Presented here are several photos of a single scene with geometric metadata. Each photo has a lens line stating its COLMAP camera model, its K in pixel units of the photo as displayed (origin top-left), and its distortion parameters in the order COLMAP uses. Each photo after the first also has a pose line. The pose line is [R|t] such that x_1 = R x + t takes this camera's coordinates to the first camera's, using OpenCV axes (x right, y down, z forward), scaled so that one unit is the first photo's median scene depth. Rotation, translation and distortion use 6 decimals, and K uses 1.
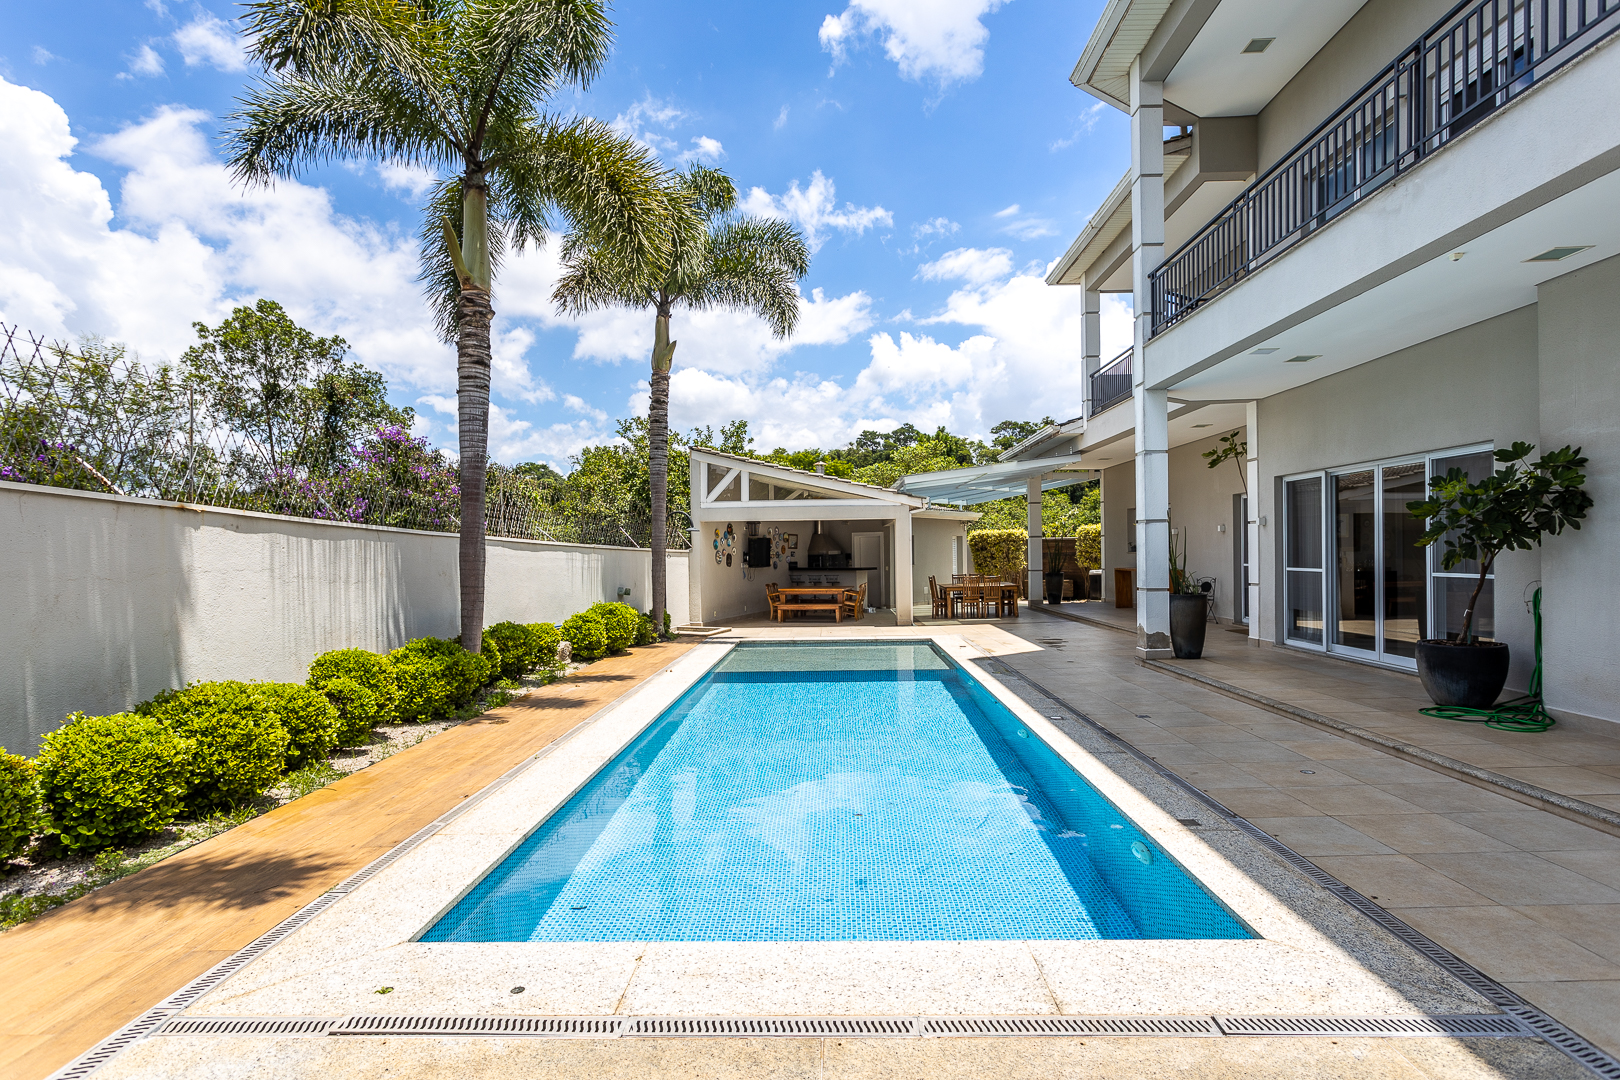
lens RADIAL K [[858.6, 0, 810.0], [0, 858.6, 540.0], [0, 0, 1]] dist [-0.000361, -0.000076]
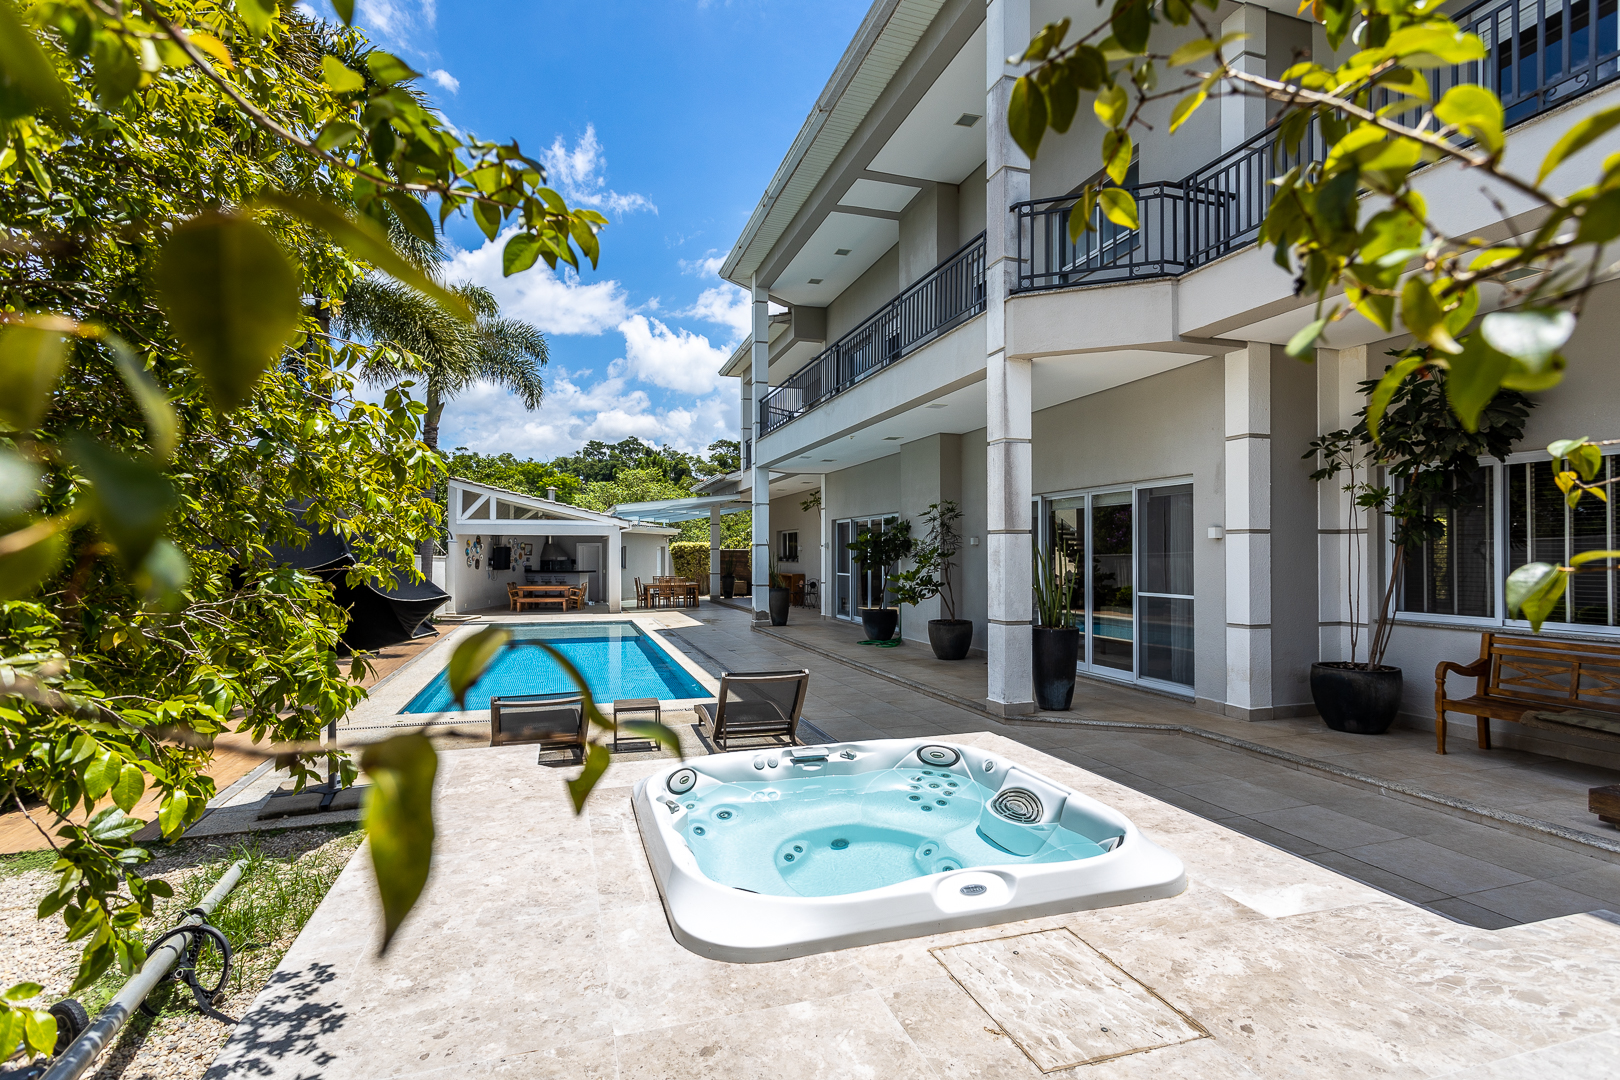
lens RADIAL K [[788.2, 0, 789.9], [0, 788.2, 543.9], [0, 0, 1]] dist [0.000564, 0.000113]
pose [[0.951393, 0.017249, 0.307495, -0.012345], [-0.016660, 0.999851, -0.004539, -0.009284], [-0.307528, -0.000804, 0.951539, -0.266488]]
